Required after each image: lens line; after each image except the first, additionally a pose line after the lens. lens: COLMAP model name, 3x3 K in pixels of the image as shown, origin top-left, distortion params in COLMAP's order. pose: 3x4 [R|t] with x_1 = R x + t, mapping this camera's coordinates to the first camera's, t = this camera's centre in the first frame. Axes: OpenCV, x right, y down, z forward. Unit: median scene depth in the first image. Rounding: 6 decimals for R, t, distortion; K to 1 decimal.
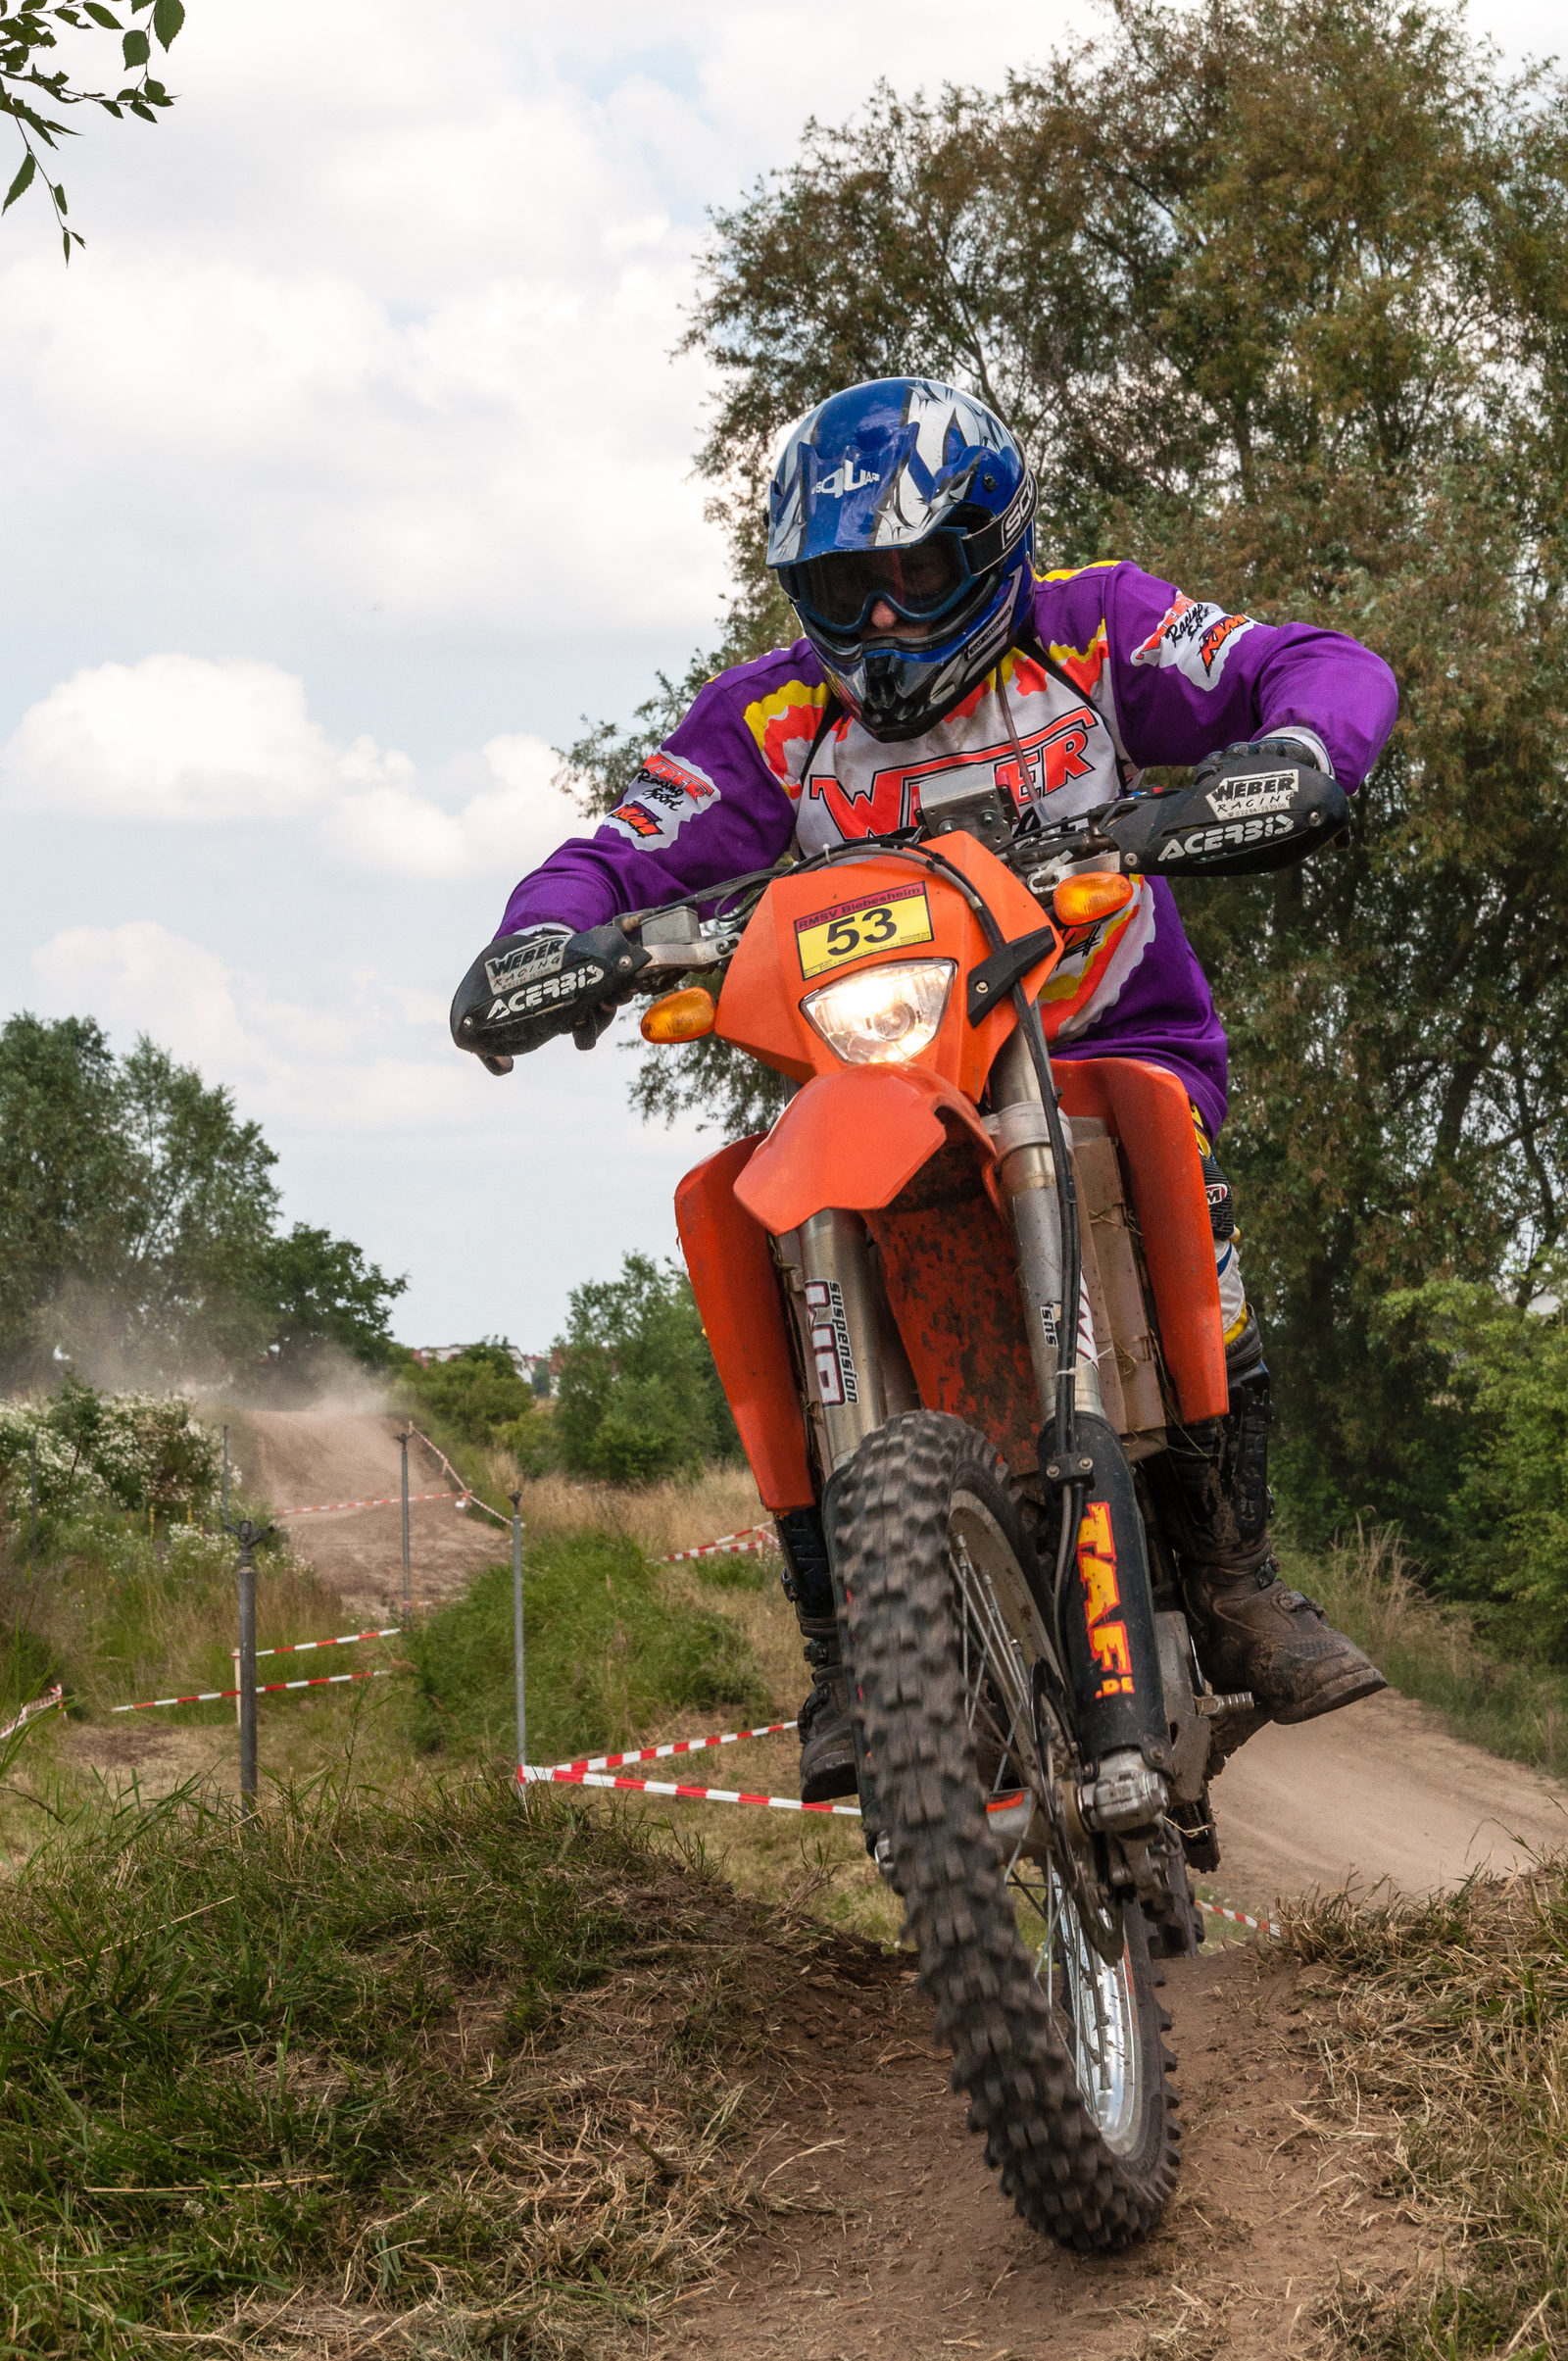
lens RADIAL K [[5848.1, 0, 713.2], [0, 5848.1, 1177.1], [0, 0, 1]] dist [-0.059861, -0.488256]
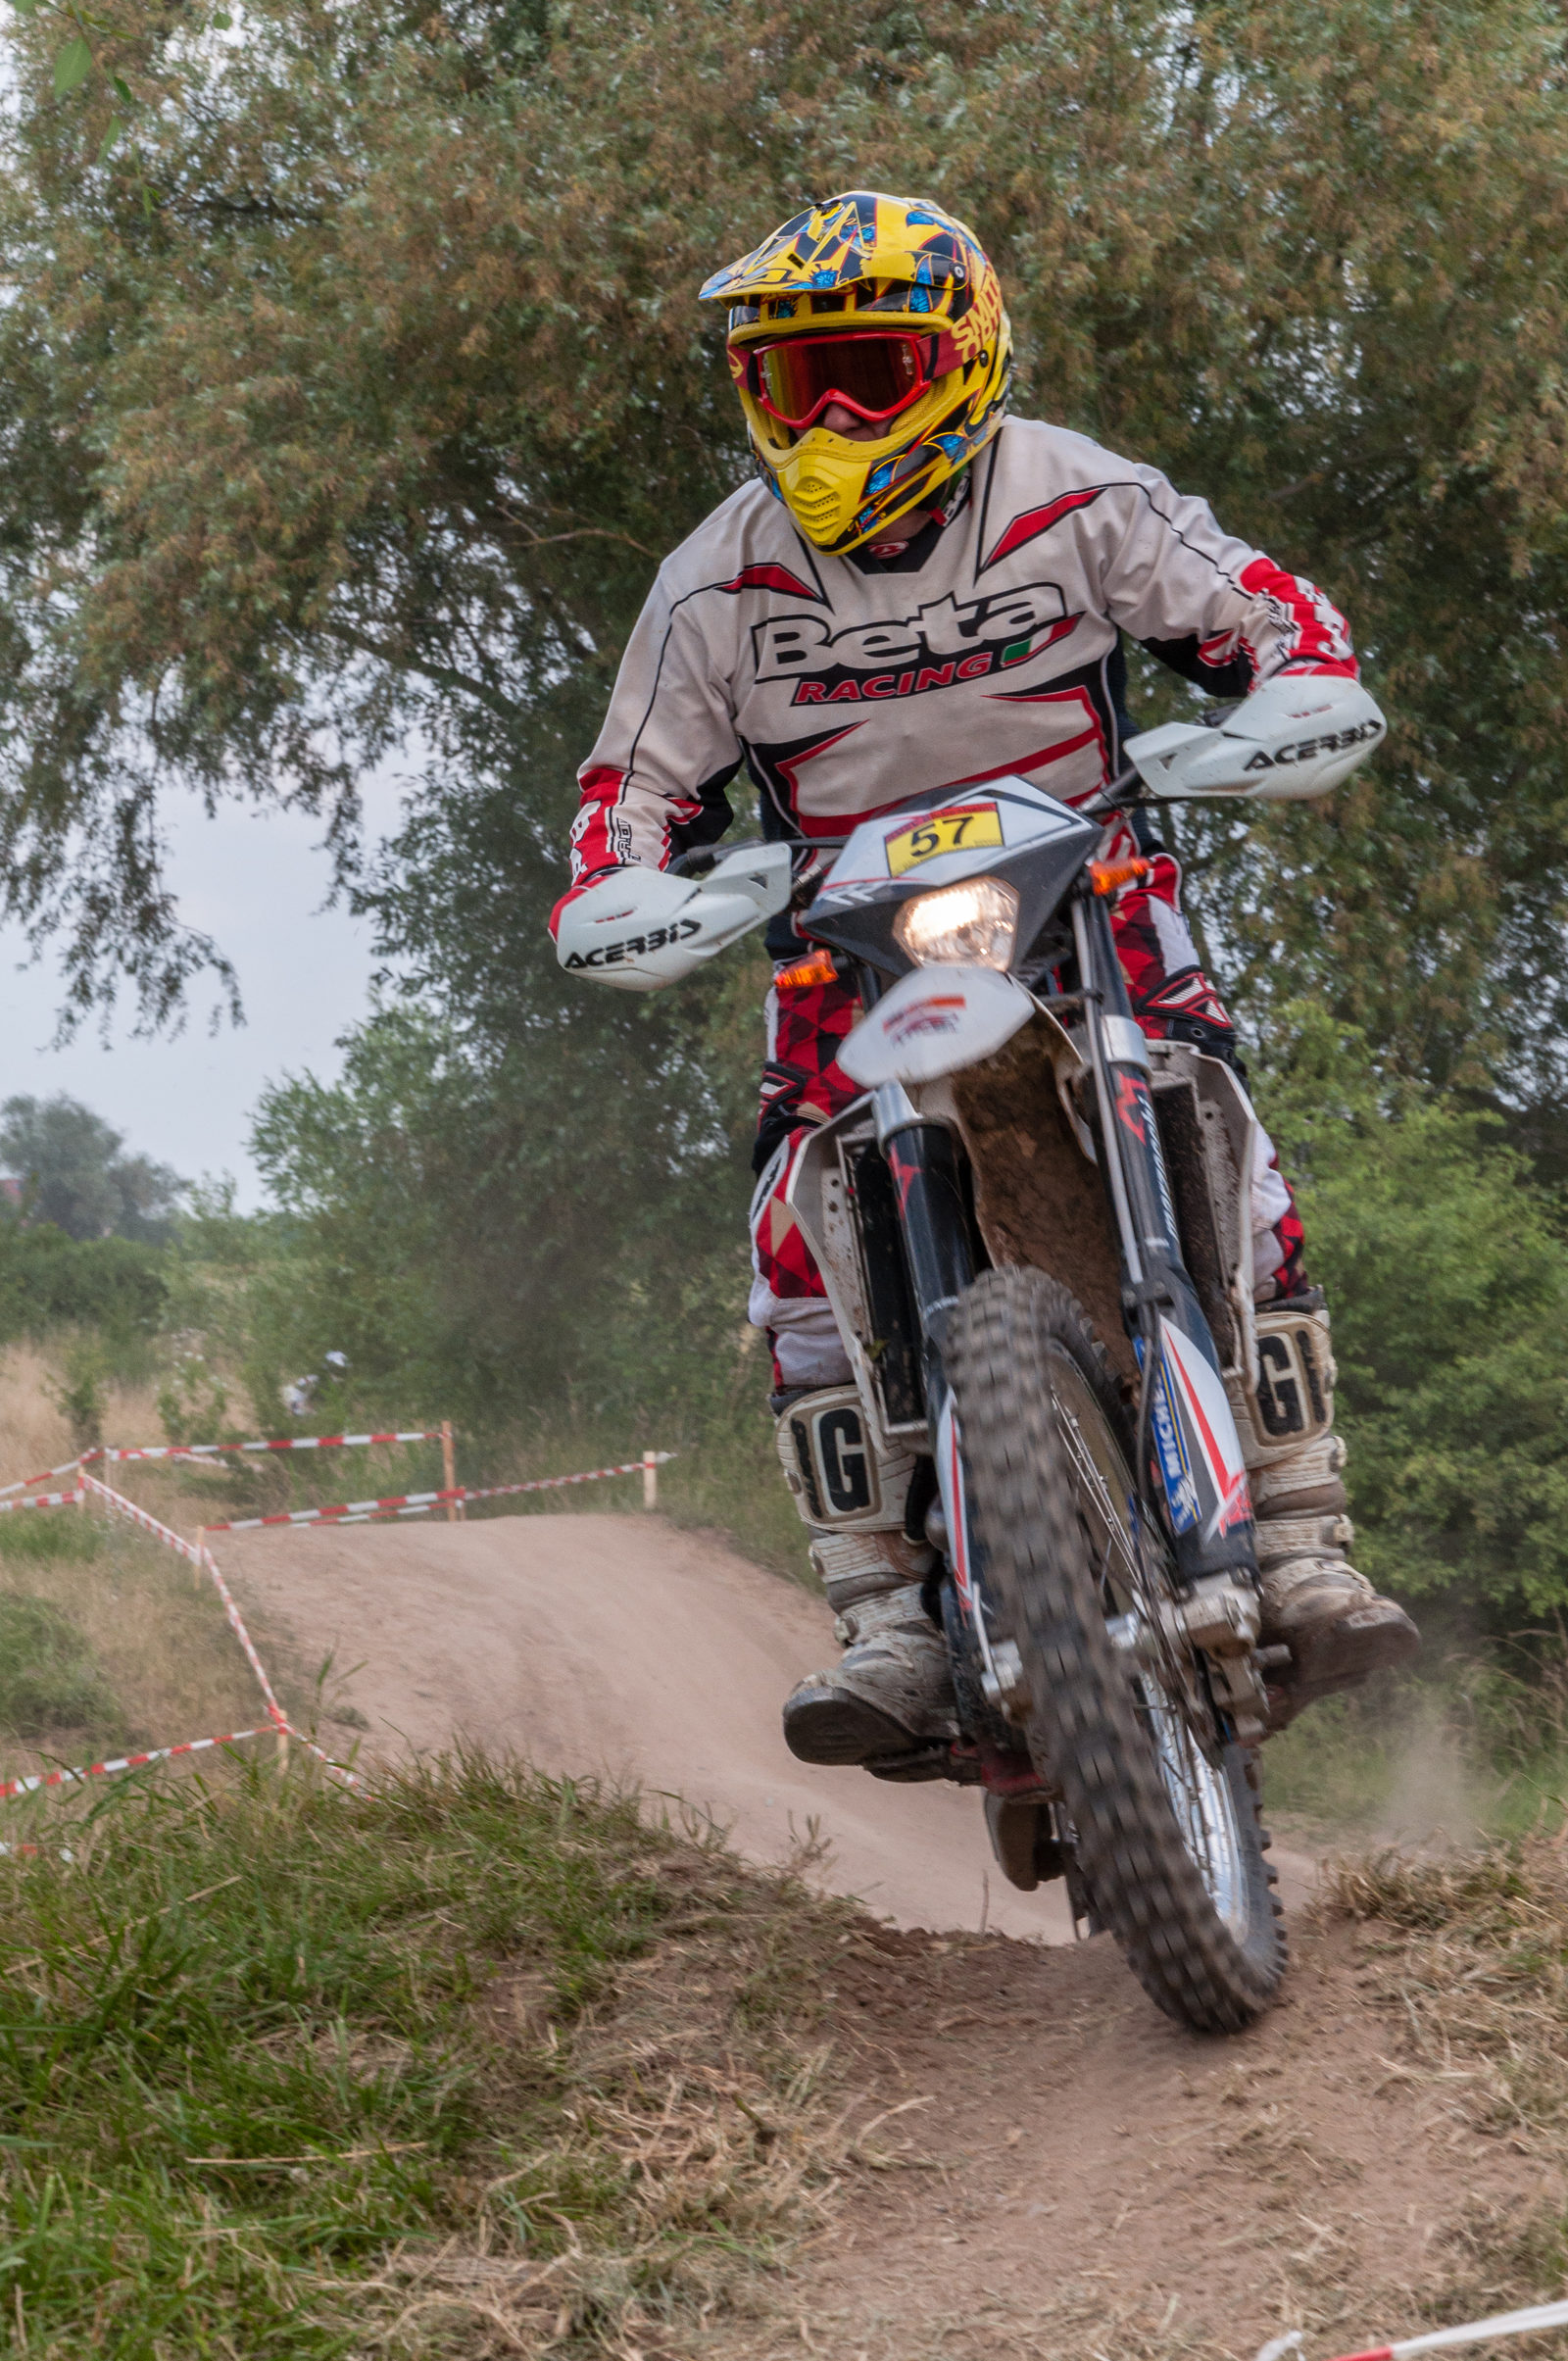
lens RADIAL K [[9330.2, 0, 791.8], [0, 9330.2, 1300.9], [0, 0, 1]] dist [0.014625, 0.598819]
pose [[0.994022, -0.014948, 0.108151, -0.027947], [0.010312, 0.999009, 0.043299, -0.006402], [-0.108691, -0.041925, 0.993191, -0.092765]]
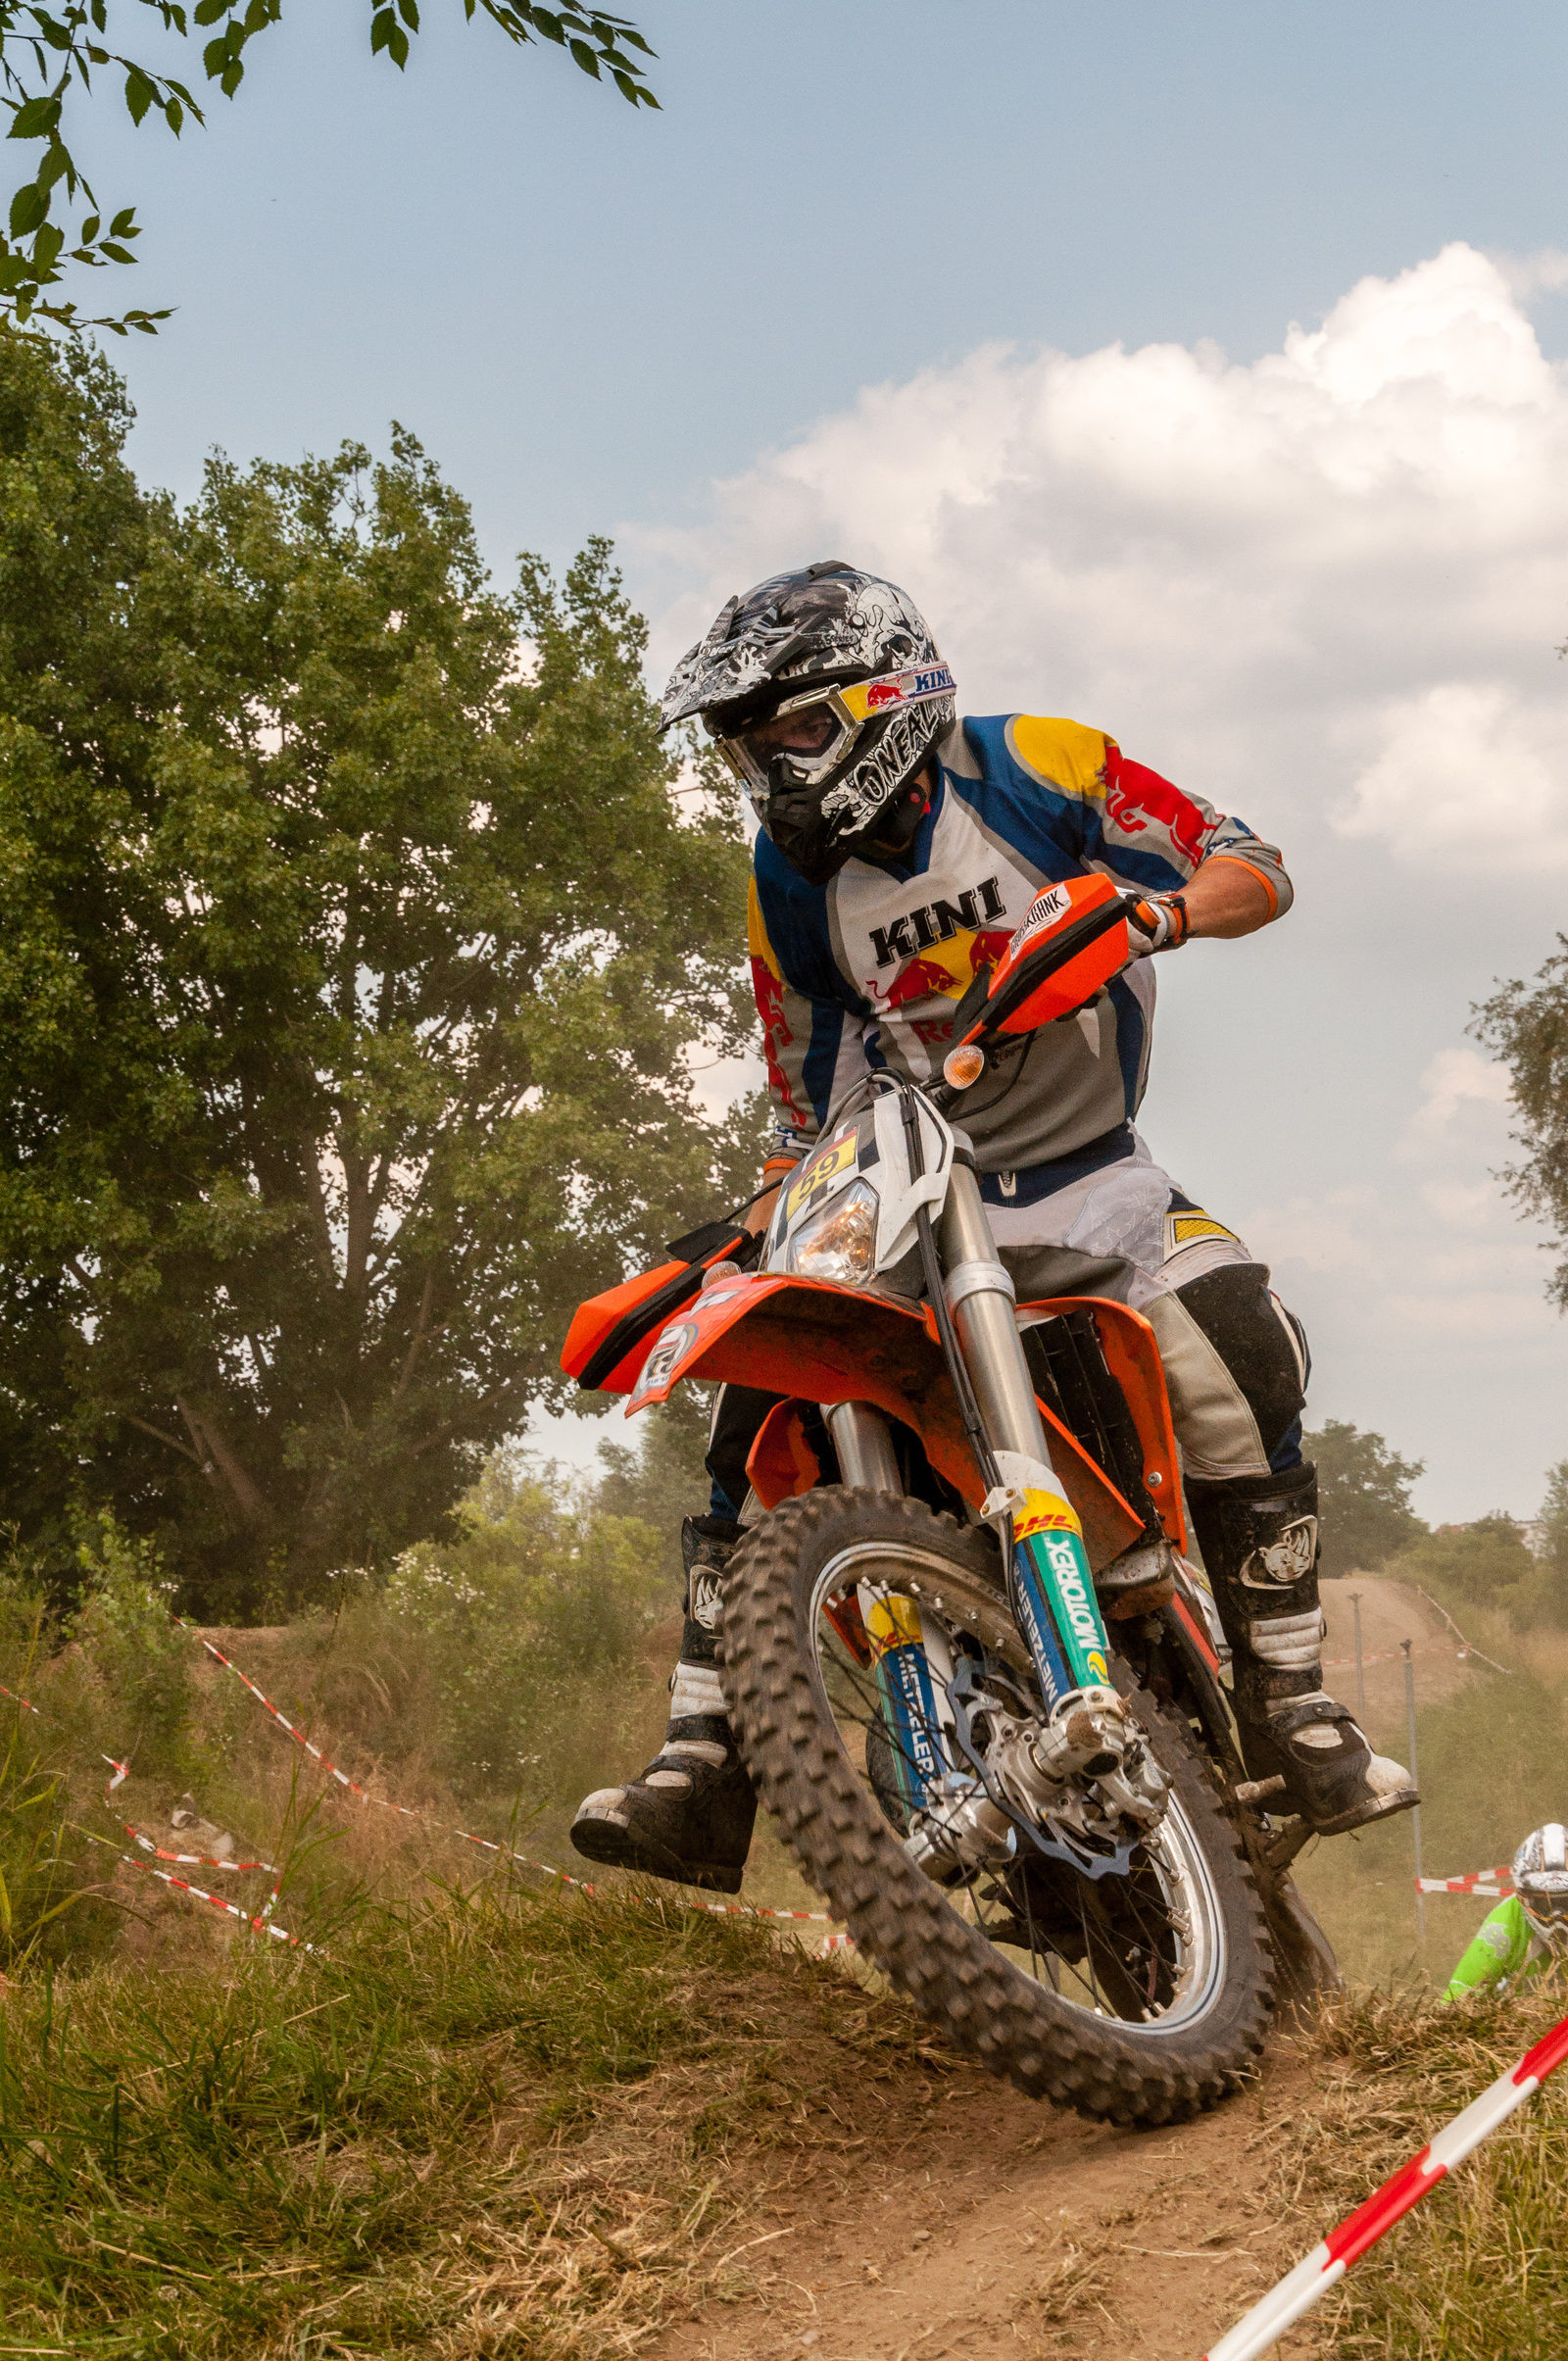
lens RADIAL K [[4887.4, 0, 789.2], [0, 4887.4, 1107.5], [0, 0, 1]] dist [-0.051278, -0.166516]
pose [[0.980423, -0.039655, -0.192868, 0.031555], [0.028502, 0.997775, -0.060266, 0.003108], [0.194828, 0.053589, 0.979372, 0.024062]]
